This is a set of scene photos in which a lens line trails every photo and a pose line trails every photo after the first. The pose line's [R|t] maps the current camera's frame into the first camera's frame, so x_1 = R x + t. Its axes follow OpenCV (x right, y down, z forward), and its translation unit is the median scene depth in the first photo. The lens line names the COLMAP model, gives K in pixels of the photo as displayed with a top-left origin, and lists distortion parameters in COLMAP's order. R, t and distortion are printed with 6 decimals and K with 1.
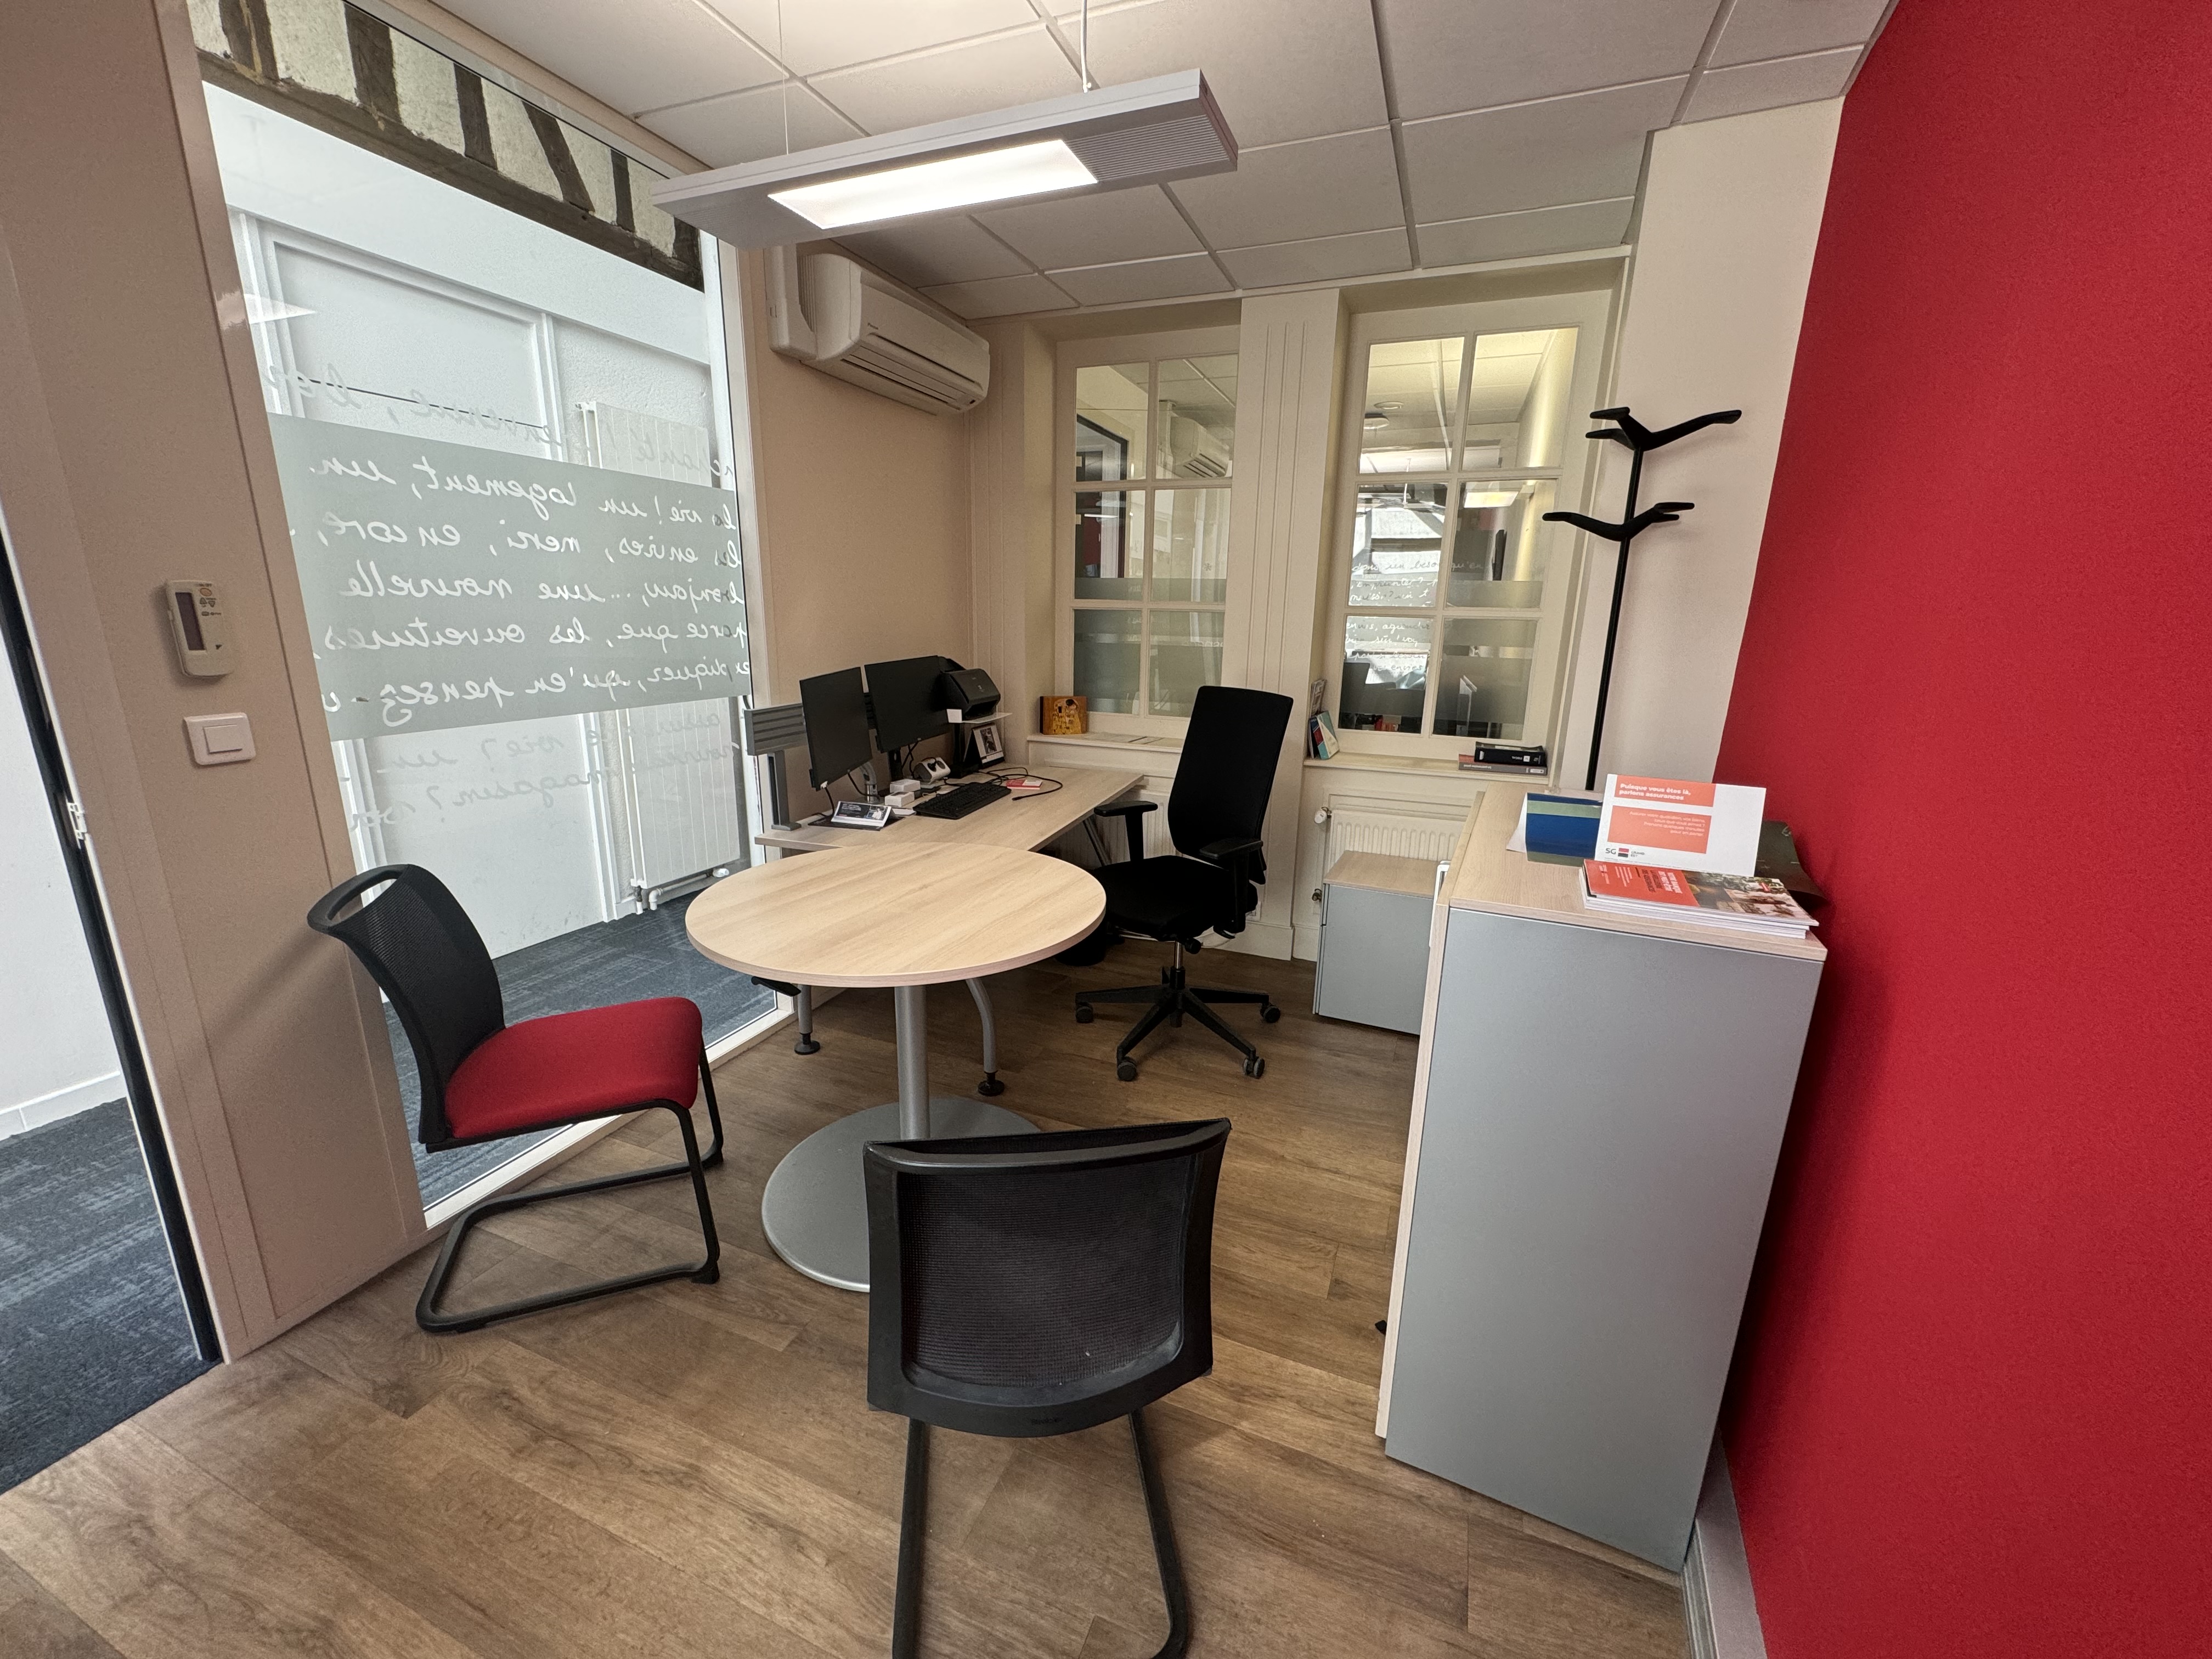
lens RADIAL K [[878.8, 0, 1106.1], [0, 878.8, 828.5], [0, 0, 1]] dist [-0.002687, -0.000146]
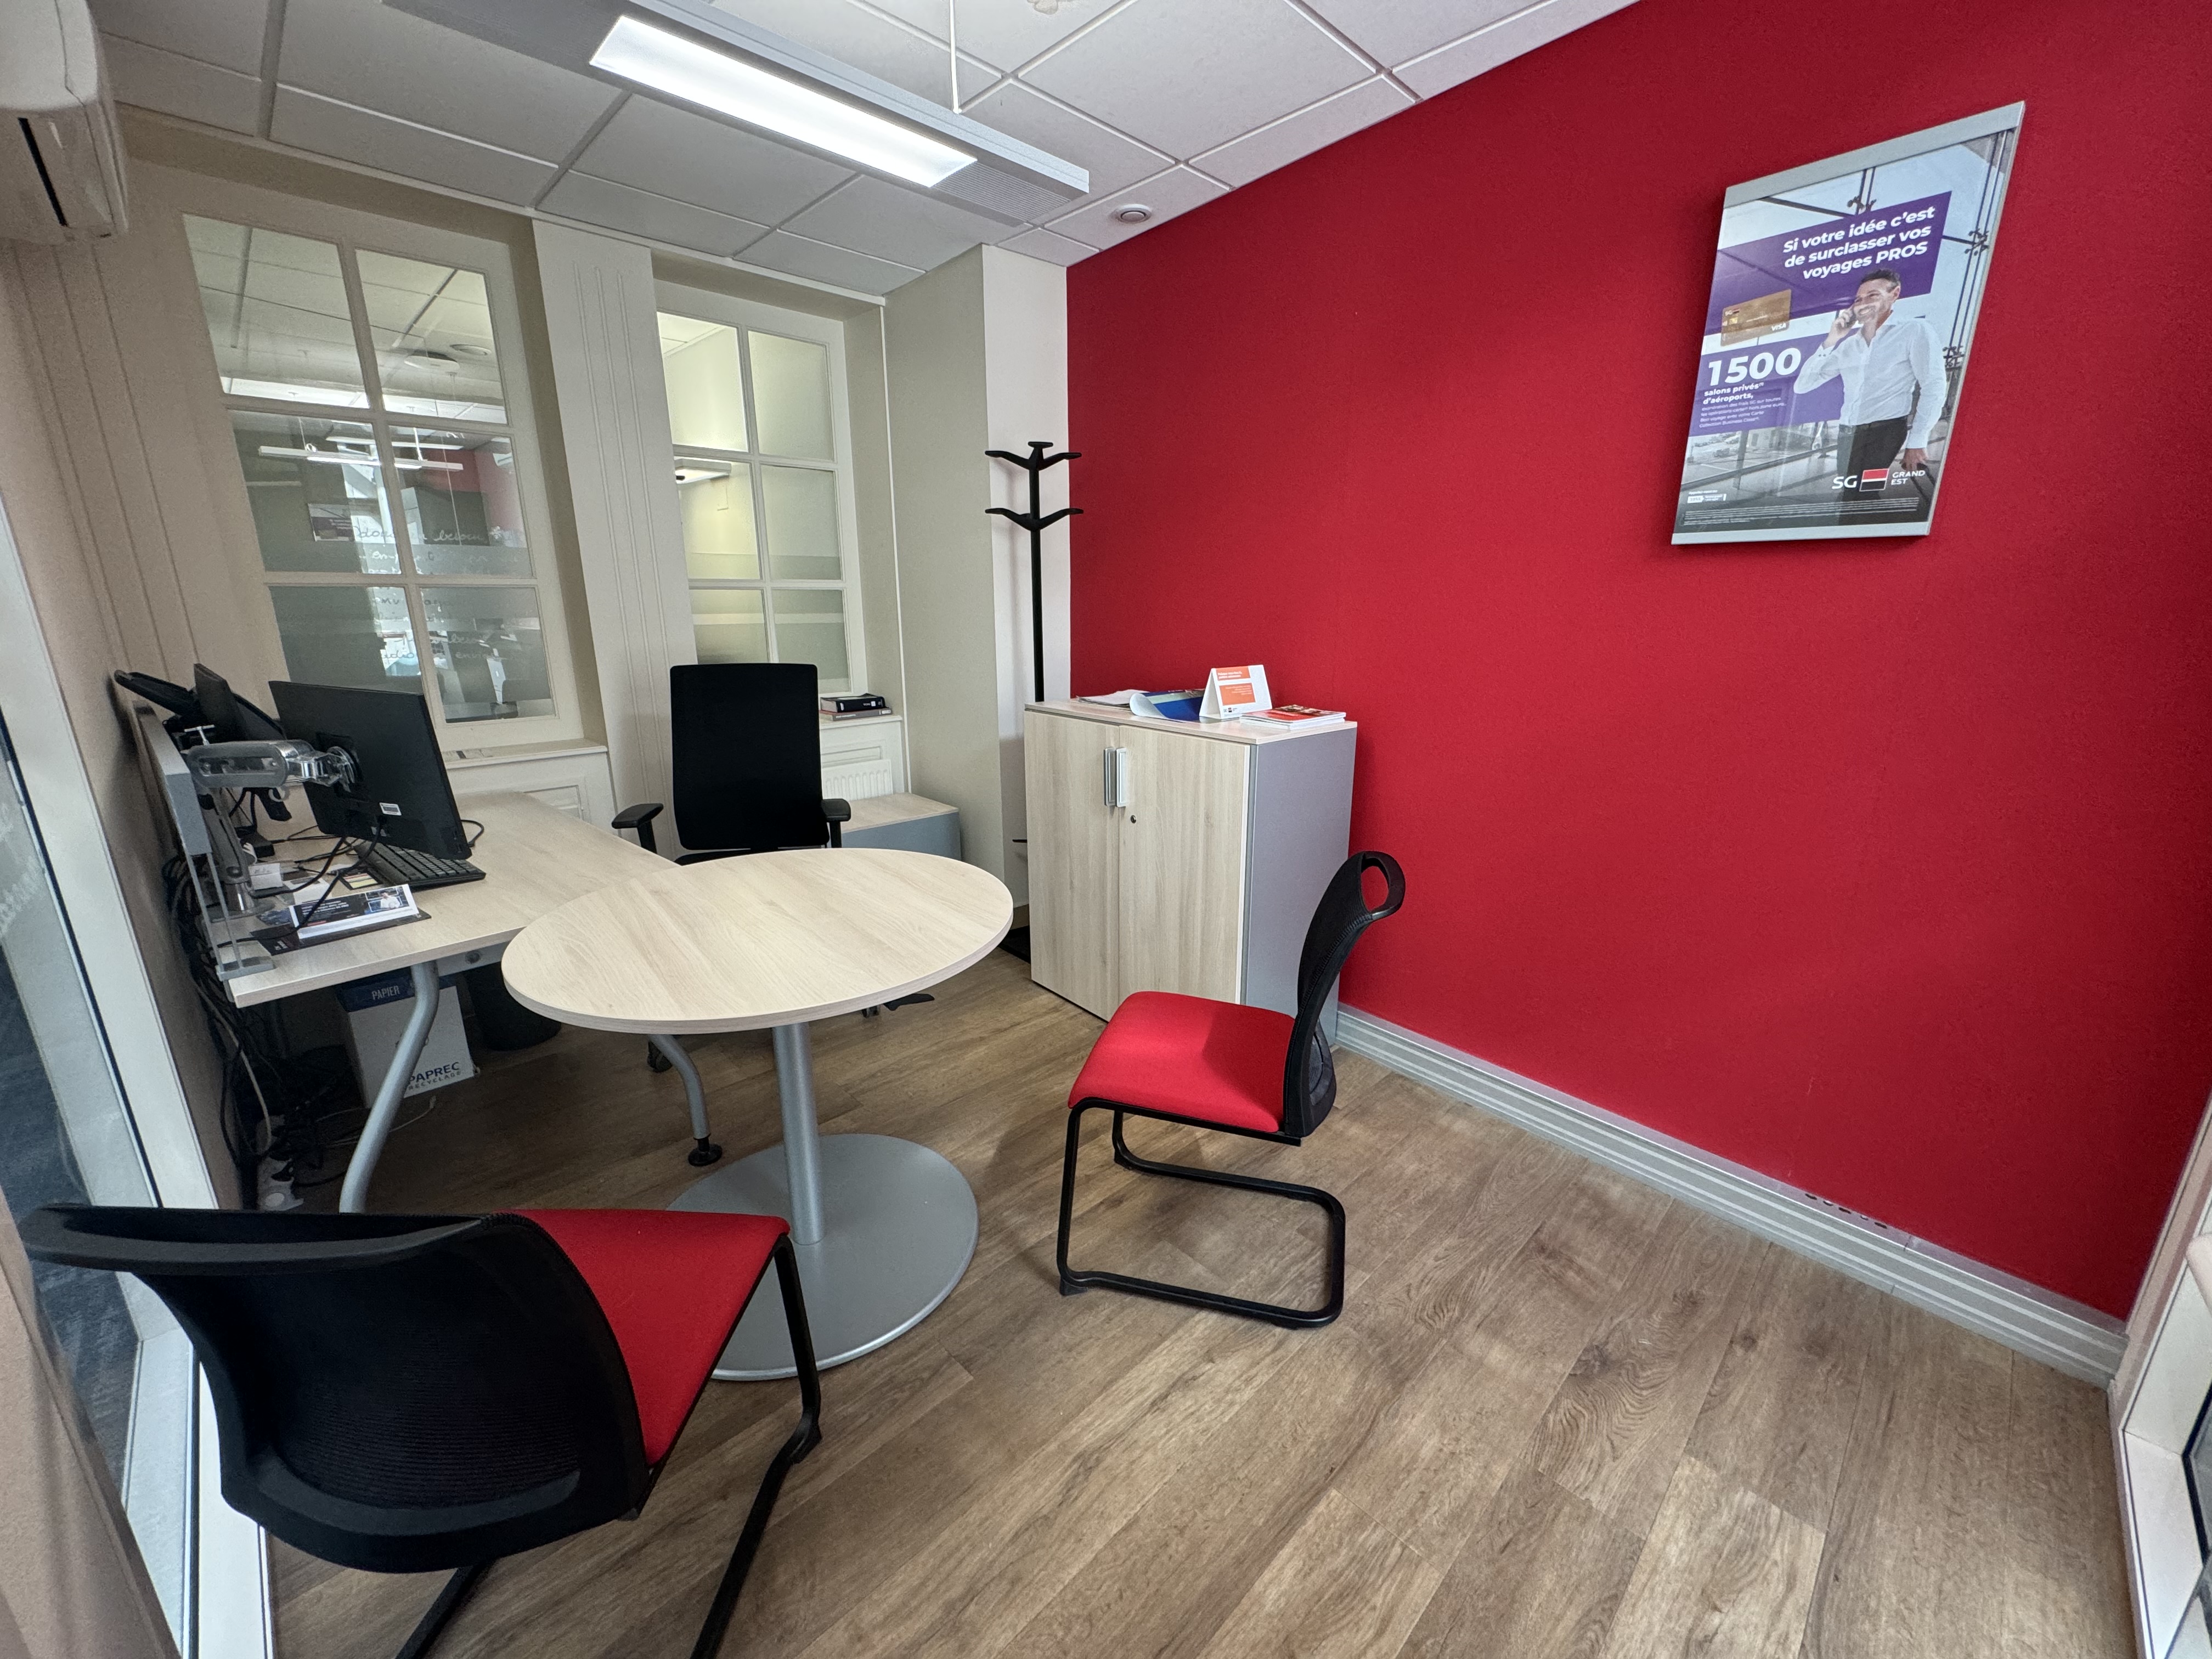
lens RADIAL K [[878.8, 0, 1107.5], [0, 878.8, 827.5], [0, 0, 1]] dist [-0.002687, -0.000146]
pose [[0.401409, -0.253637, 0.880079, -1.125547], [0.233482, 0.957482, 0.169452, -0.102274], [-0.885640, 0.137463, 0.443561, 0.433206]]
